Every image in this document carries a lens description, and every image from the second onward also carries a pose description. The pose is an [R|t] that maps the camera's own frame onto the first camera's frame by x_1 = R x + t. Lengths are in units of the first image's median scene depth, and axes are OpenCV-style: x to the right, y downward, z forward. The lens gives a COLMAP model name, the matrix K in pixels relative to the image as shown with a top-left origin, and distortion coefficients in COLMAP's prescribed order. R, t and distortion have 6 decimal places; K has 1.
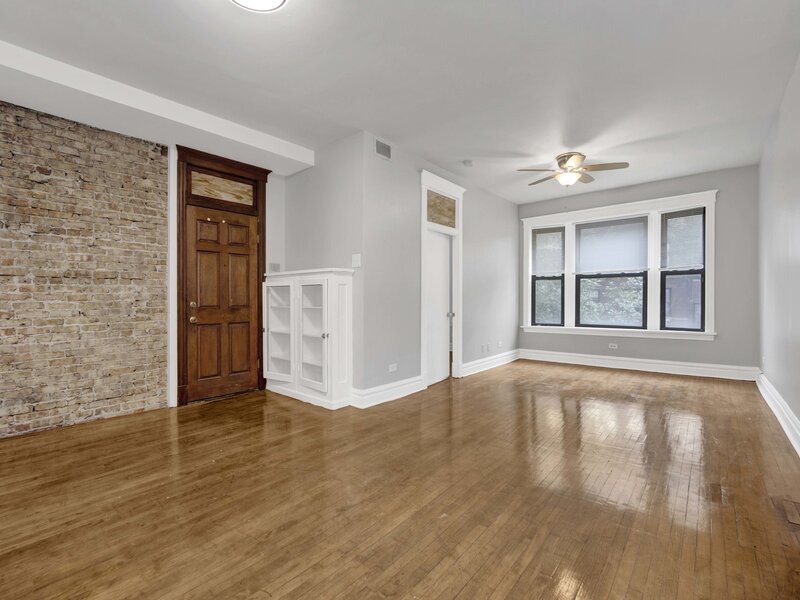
lens RADIAL K [[379.3, 0, 401.7], [0, 379.3, 301.7], [0, 0, 1]] dist [-0.015415, -0.002962]
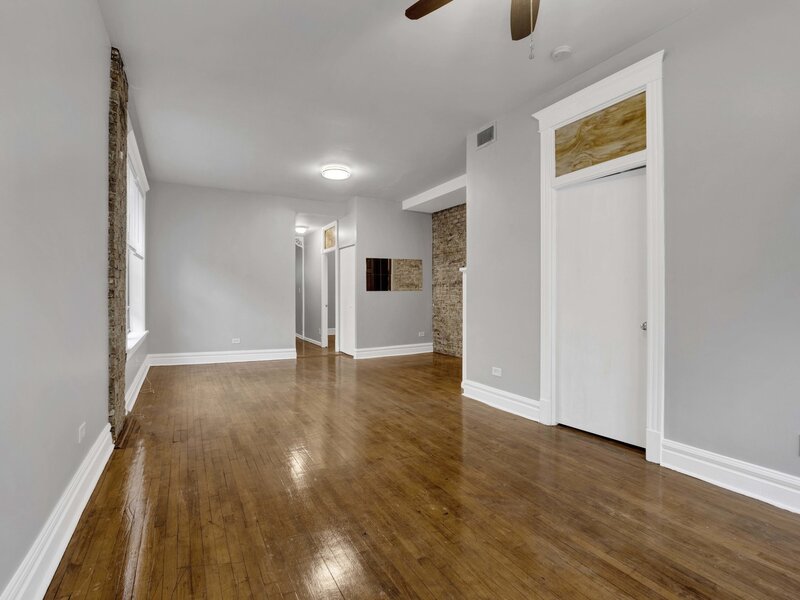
lens RADIAL K [[395.3, 0, 374.0], [0, 395.3, 293.4], [0, 0, 1]] dist [-0.022017, -0.000165]
pose [[-0.421791, -0.000392, -0.906693, 0.881984], [-0.002949, 0.999995, 0.000940, -0.008956], [0.906688, 0.003070, -0.421790, 1.065002]]
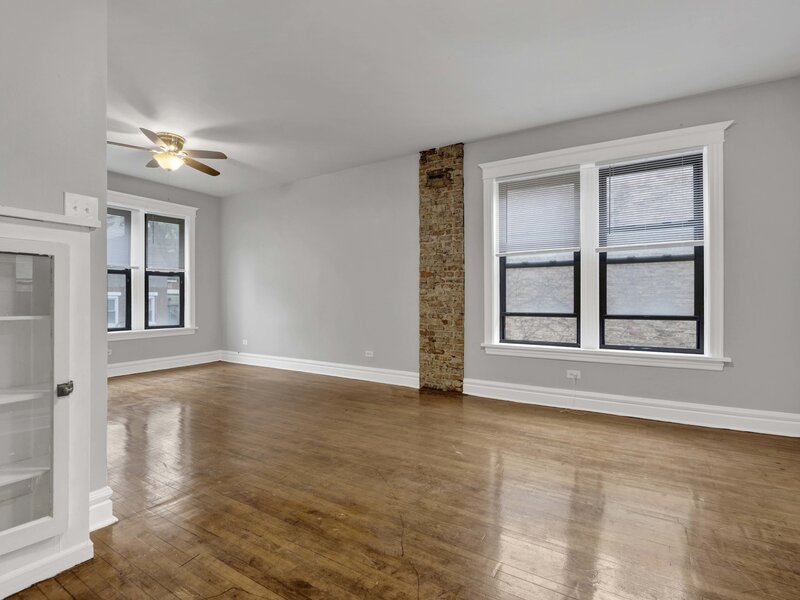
lens RADIAL K [[379.3, 0, 410.0], [0, 379.3, 296.1], [0, 0, 1]] dist [-0.015415, -0.002962]
pose [[-0.148233, 0.016793, 0.988810, -0.539918], [0.004010, 0.999858, -0.016380, 0.007663], [-0.988944, 0.001537, -0.148280, 0.600977]]
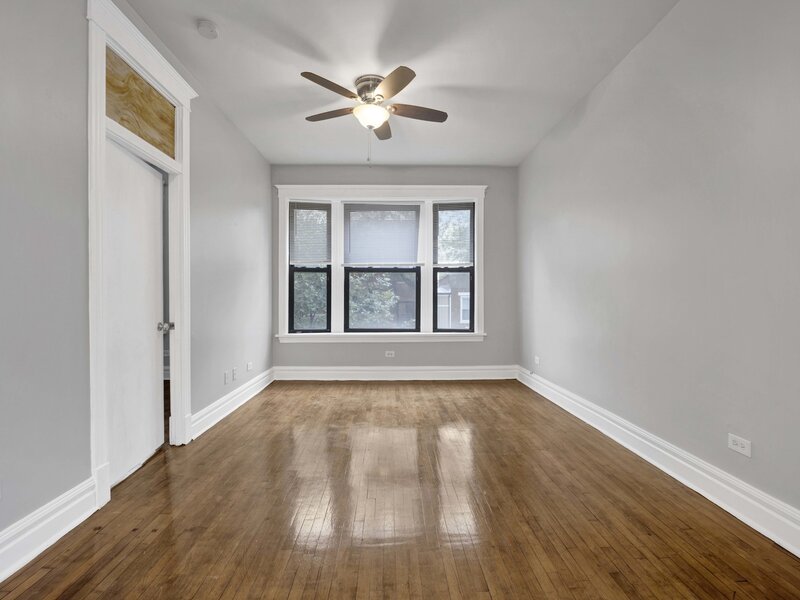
lens RADIAL K [[379.3, 0, 399.8], [0, 379.3, 305.5], [0, 0, 1]] dist [-0.015415, -0.002962]
pose [[0.760119, -0.006999, 0.649746, 0.046370], [-0.002282, 0.999907, 0.013440, -0.001744], [-0.649780, -0.011698, 0.760033, 0.479705]]
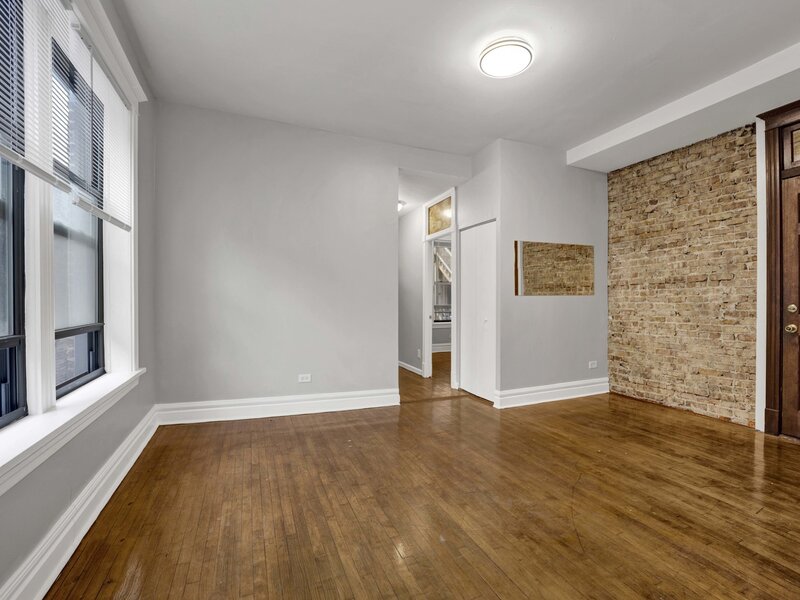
lens RADIAL K [[379.3, 0, 399.1], [0, 379.3, 300.3], [0, 0, 1]] dist [-0.015415, -0.002962]
pose [[-0.483420, 0.000066, -0.875389, 0.418847], [-0.005460, 0.999980, 0.003091, -0.005717], [0.875372, 0.006274, -0.483410, 0.586298]]
